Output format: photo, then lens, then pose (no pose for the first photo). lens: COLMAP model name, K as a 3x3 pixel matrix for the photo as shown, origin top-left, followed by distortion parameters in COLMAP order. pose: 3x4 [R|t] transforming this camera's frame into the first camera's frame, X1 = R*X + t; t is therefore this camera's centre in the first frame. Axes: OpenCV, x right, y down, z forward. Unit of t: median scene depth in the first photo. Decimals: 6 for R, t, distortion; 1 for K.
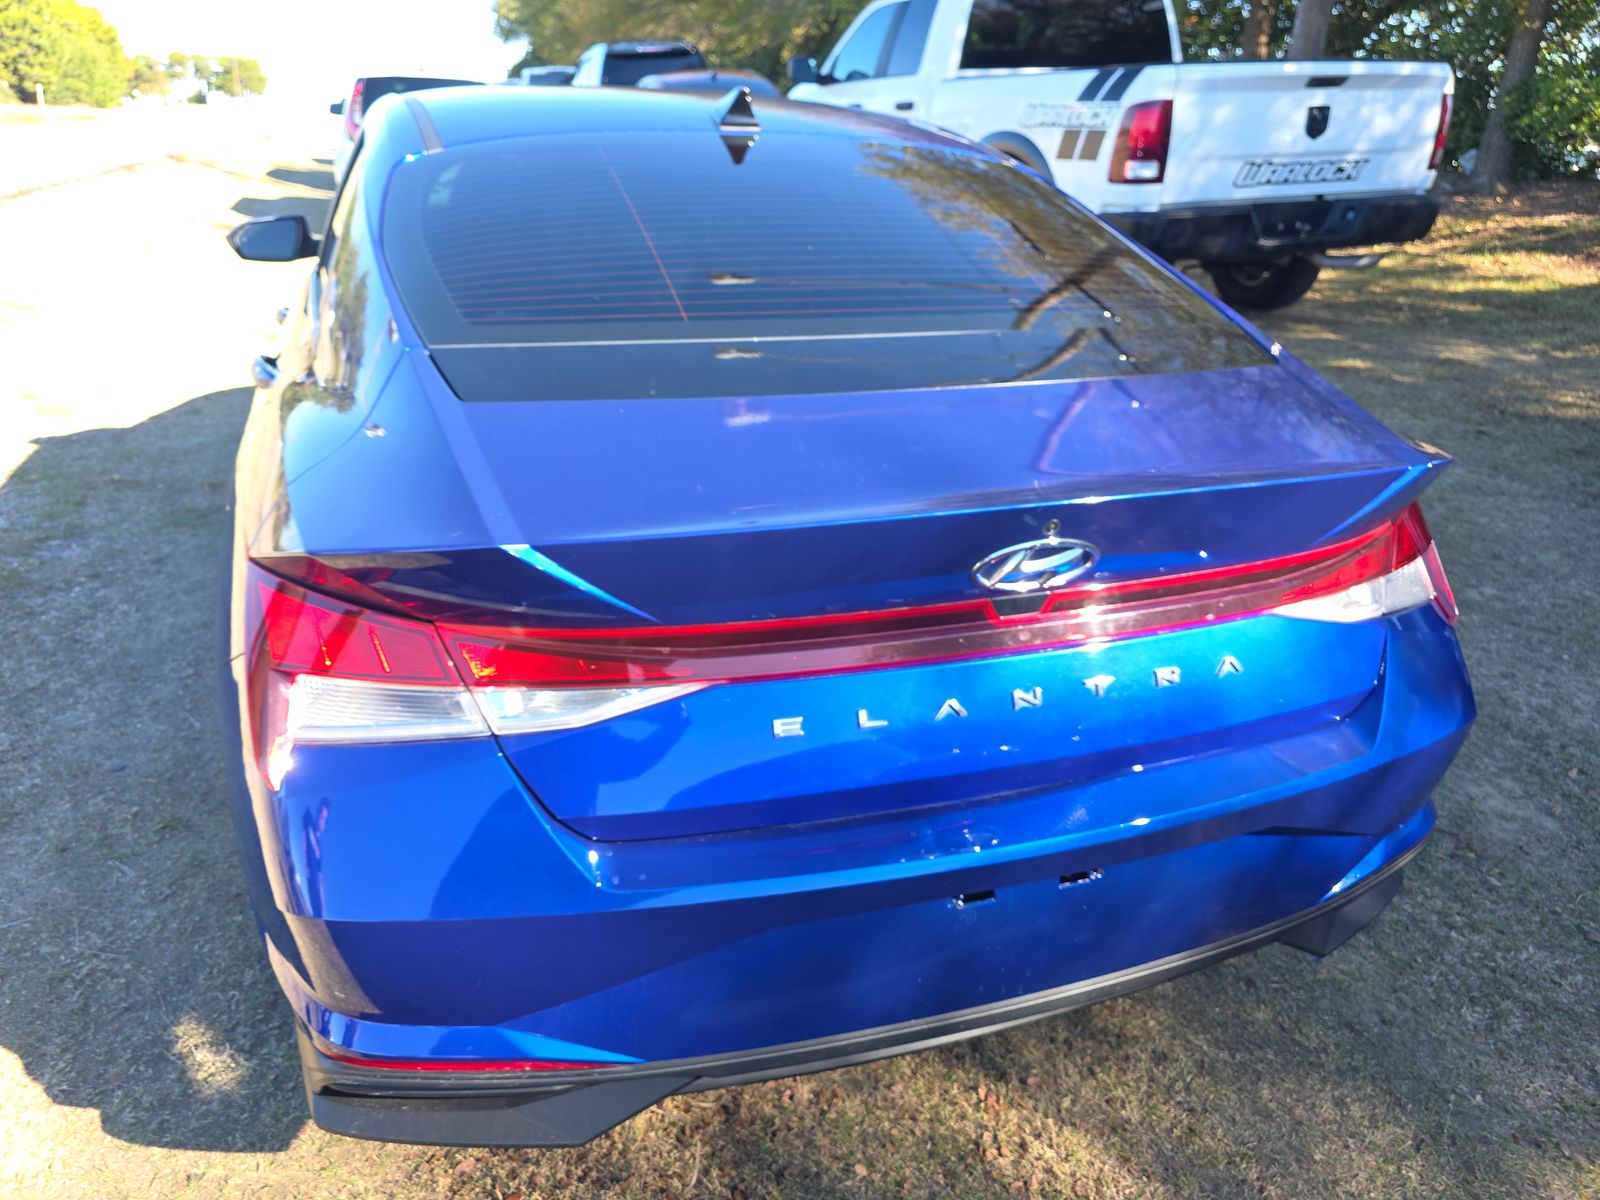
lens RADIAL K [[1110.9, 0, 799.9], [0, 1110.9, 621.7], [0, 0, 1]] dist [0.047035, -0.046225]
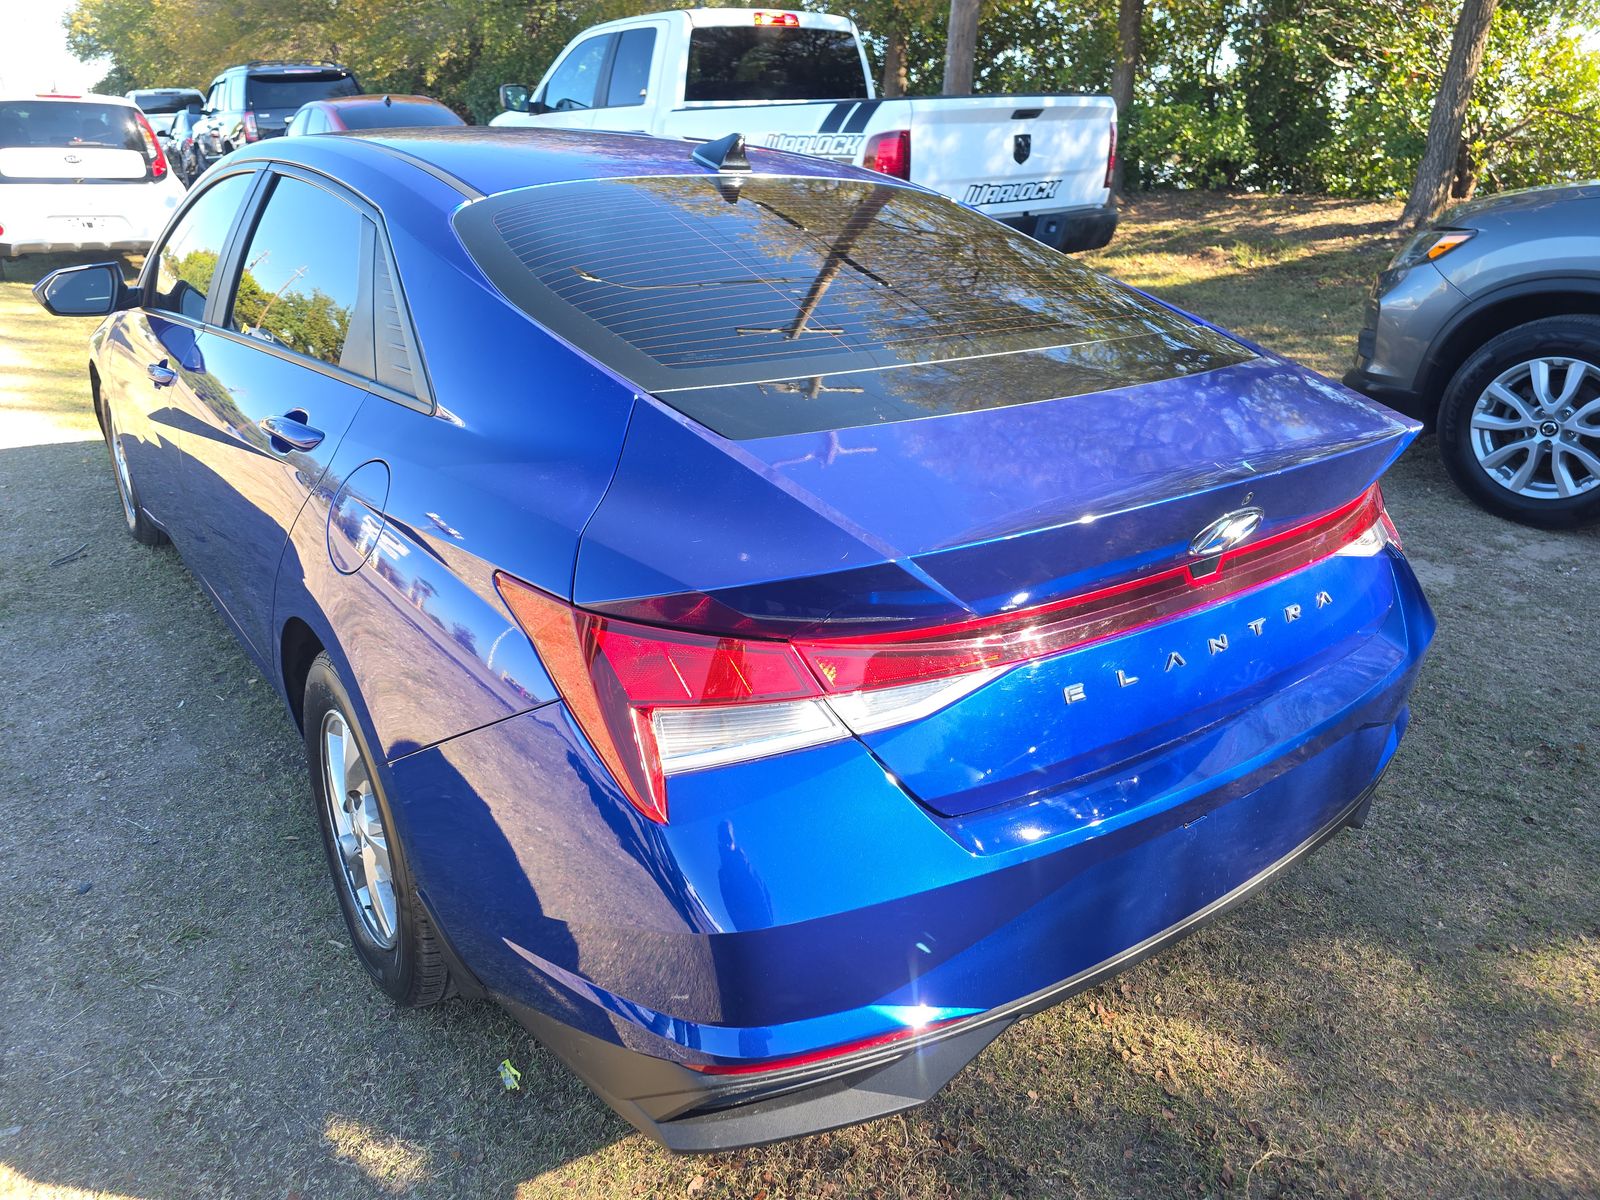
lens RADIAL K [[1094.9, 0, 802.9], [0, 1094.9, 604.7], [0, 0, 1]] dist [0.058732, -0.050969]
pose [[0.953079, -0.124823, 0.275788, -0.121126], [0.131620, 0.991281, -0.006197, -0.005400], [-0.272610, 0.042206, 0.961198, -0.005330]]
